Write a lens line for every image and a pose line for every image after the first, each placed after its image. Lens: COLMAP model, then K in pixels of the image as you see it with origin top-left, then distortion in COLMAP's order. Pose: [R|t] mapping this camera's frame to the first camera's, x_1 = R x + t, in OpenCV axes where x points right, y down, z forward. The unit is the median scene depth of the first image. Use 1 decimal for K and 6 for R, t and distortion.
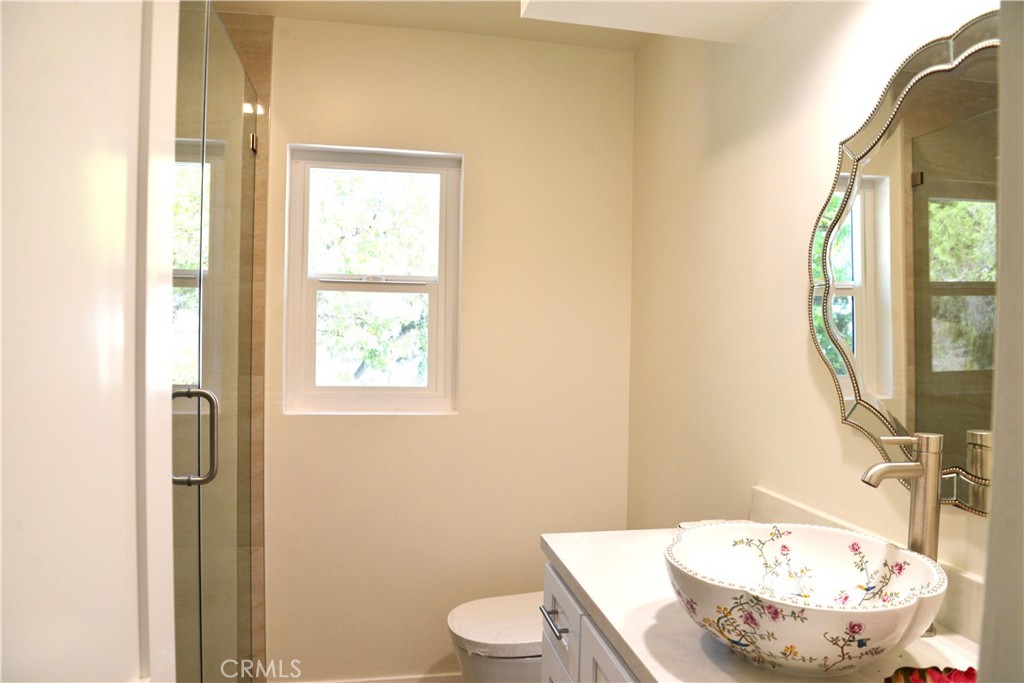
lens RADIAL K [[688.7, 0, 502.1], [0, 688.7, 344.2], [0, 0, 1]] dist [-0.096975, 0.034891]
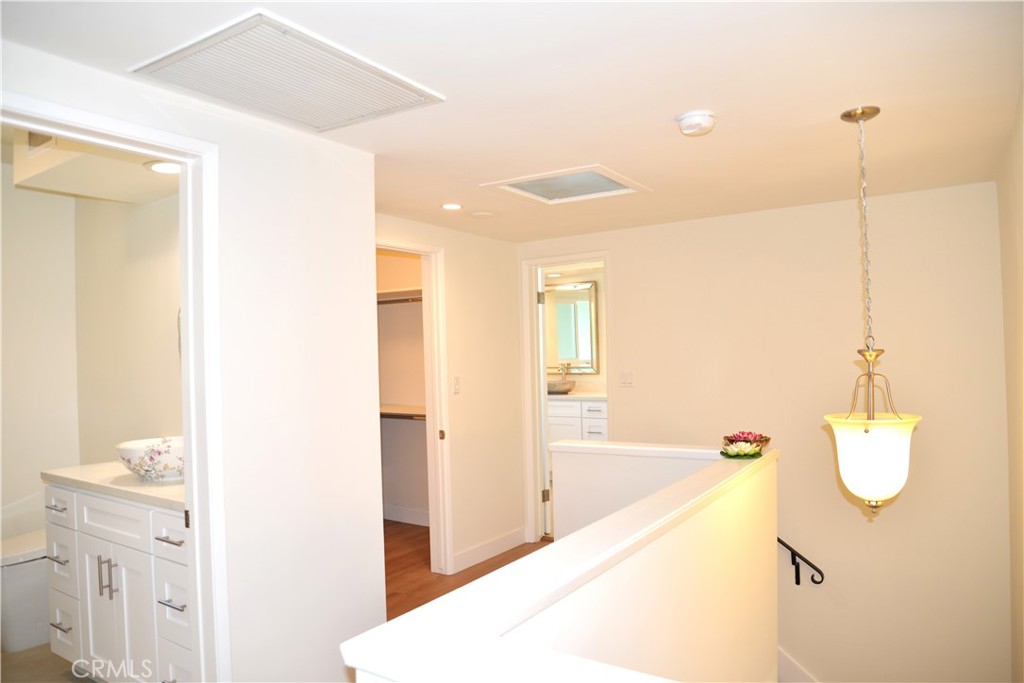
lens RADIAL K [[688.7, 0, 502.1], [0, 688.7, 344.2], [0, 0, 1]] dist [-0.096975, 0.034891]
pose [[0.696530, -0.024153, 0.717121, -0.531835], [0.047563, 0.998789, -0.012558, 0.026087], [-0.715950, 0.042855, 0.696835, -1.767361]]
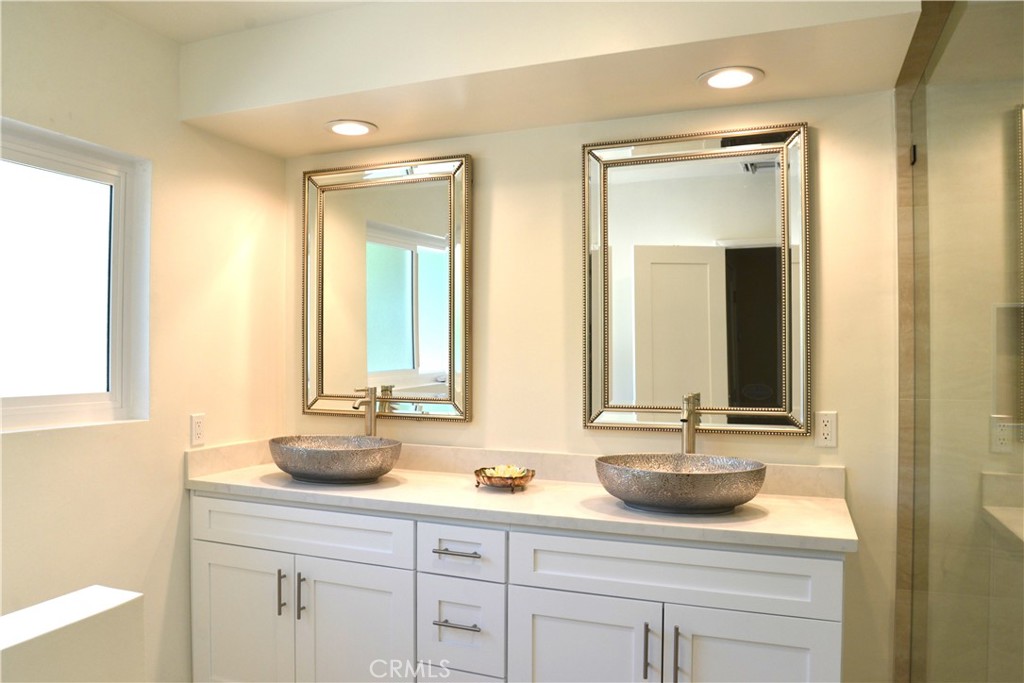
lens RADIAL K [[682.2, 0, 513.4], [0, 682.2, 344.9], [0, 0, 1]] dist [0.000199, 0.000324]
pose [[0.510349, -0.003326, 0.859961, 3.279799], [0.021490, 0.999730, -0.008886, 0.044470], [-0.859699, 0.023015, 0.510282, 1.136059]]
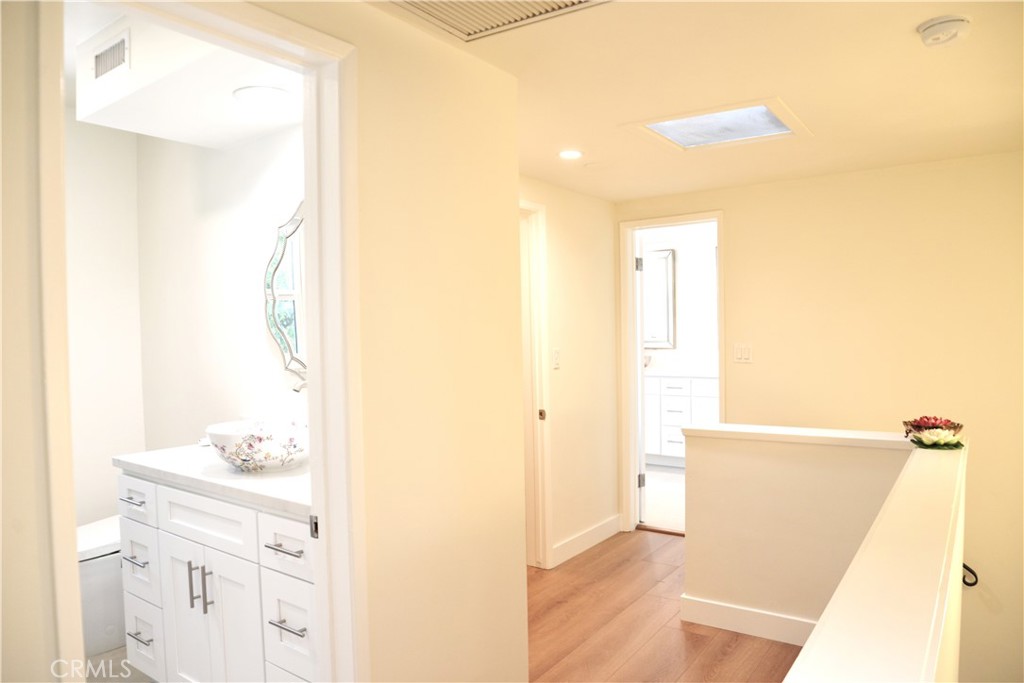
lens RADIAL K [[688.7, 0, 502.1], [0, 688.7, 344.2], [0, 0, 1]] dist [-0.096975, 0.034891]
pose [[0.723829, -0.046122, 0.688436, -0.528085], [0.042168, 0.998855, 0.022583, 0.028367], [-0.688689, 0.012684, 0.724946, -1.154723]]
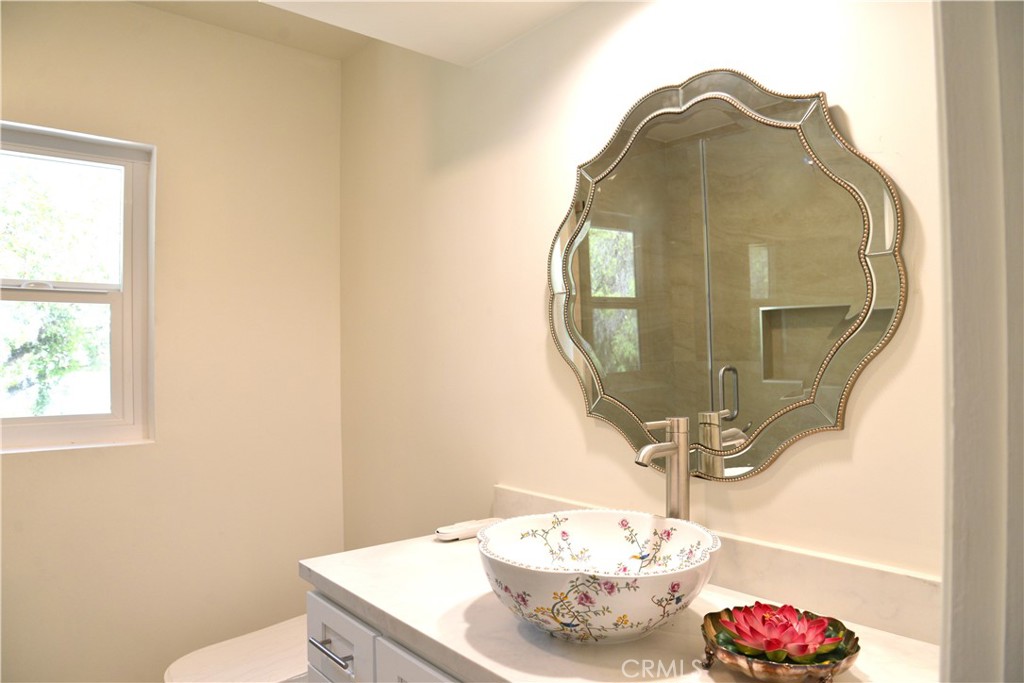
lens RADIAL K [[688.7, 0, 502.1], [0, 688.7, 344.2], [0, 0, 1]] dist [-0.096975, 0.034891]
pose [[0.869685, -0.018401, 0.493263, -0.228386], [0.032275, 0.999286, -0.019628, 0.019902], [-0.492550, 0.032991, 0.869658, 0.097910]]
